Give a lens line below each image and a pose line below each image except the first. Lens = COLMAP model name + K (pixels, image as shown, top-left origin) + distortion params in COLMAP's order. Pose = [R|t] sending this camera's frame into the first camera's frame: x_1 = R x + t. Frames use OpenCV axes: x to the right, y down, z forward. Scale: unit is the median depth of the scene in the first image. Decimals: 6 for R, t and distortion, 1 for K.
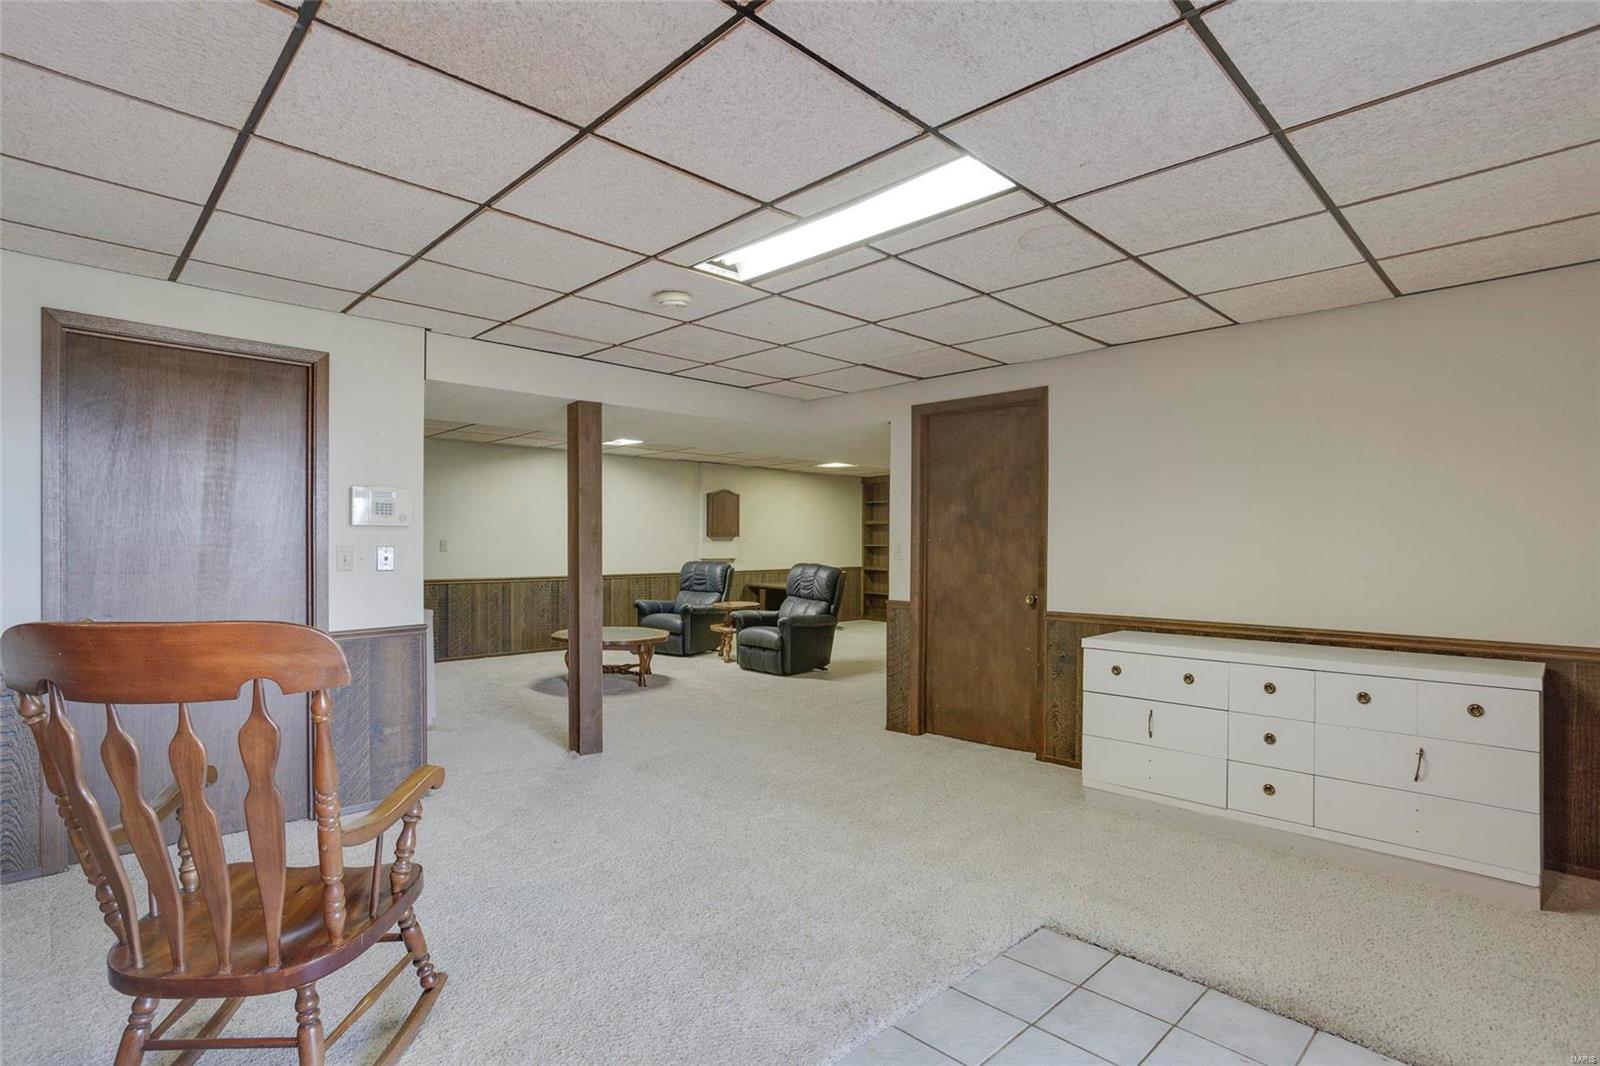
lens RADIAL K [[779.3, 0, 791.3], [0, 779.3, 536.9], [0, 0, 1]] dist [-0.049209, 0.026908]
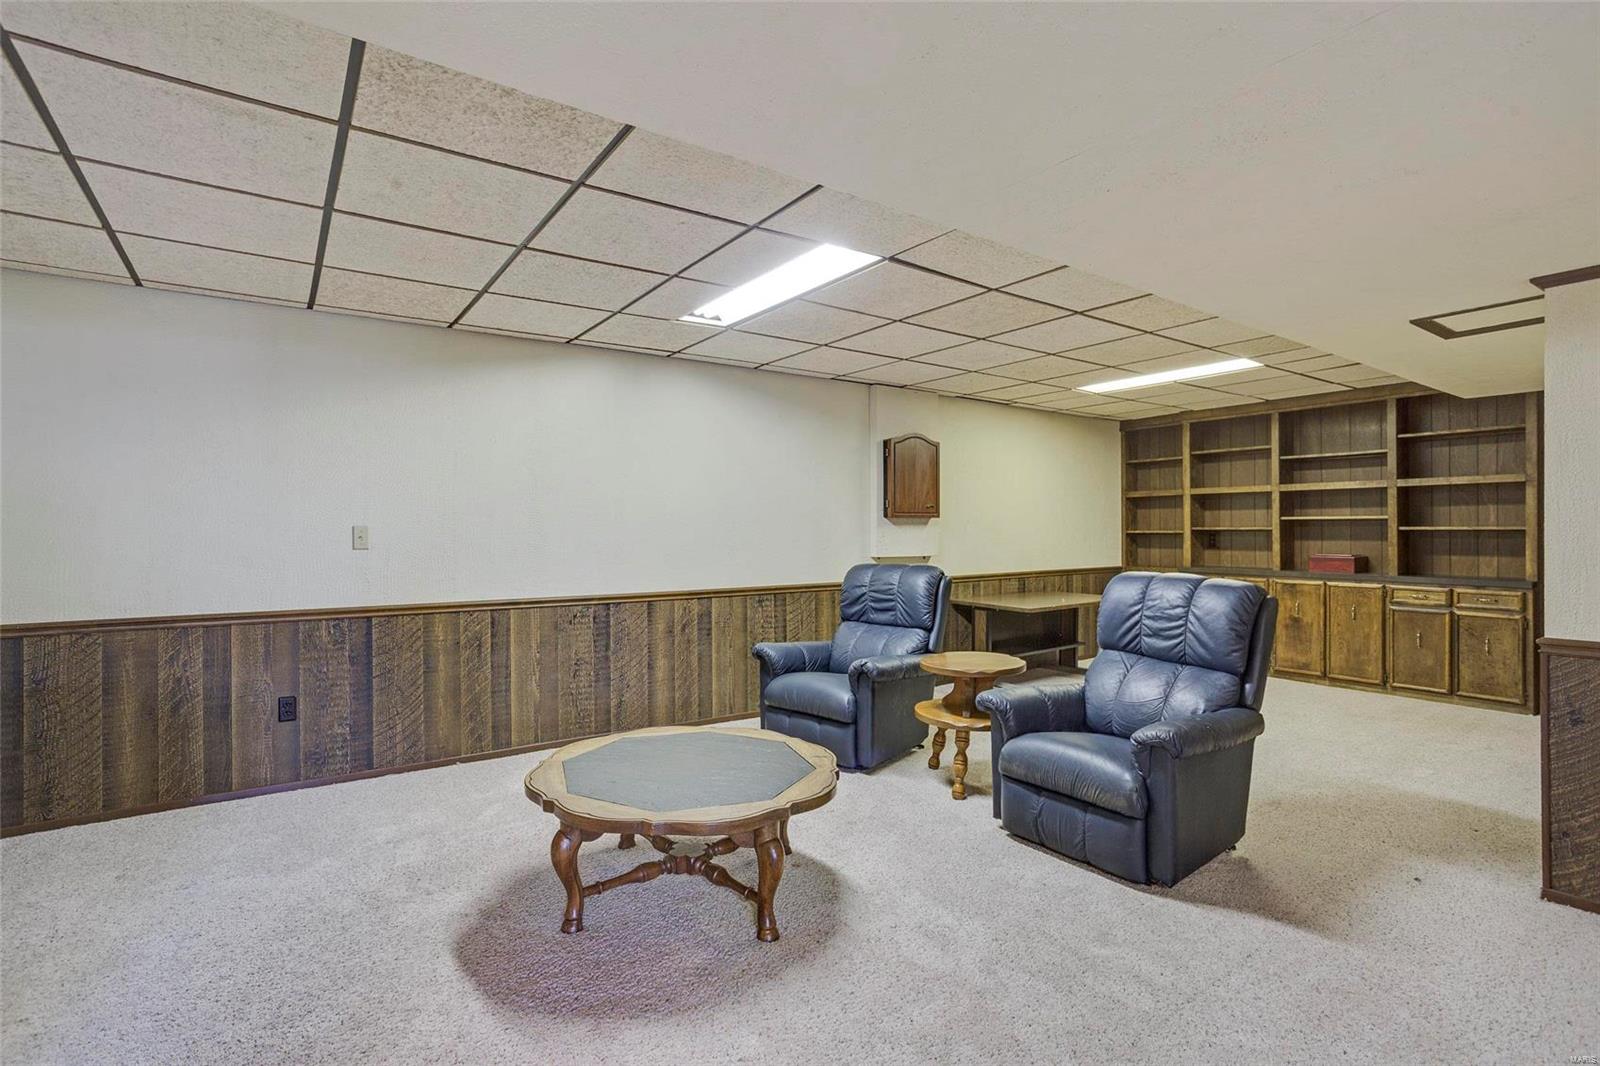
lens RADIAL K [[779.3, 0, 791.3], [0, 779.3, 536.9], [0, 0, 1]] dist [-0.049209, 0.026908]
pose [[0.985895, -0.007483, -0.167196, -0.093504], [0.009442, 0.999896, 0.010921, 0.007508], [0.167097, -0.012346, 0.985863, 0.510727]]
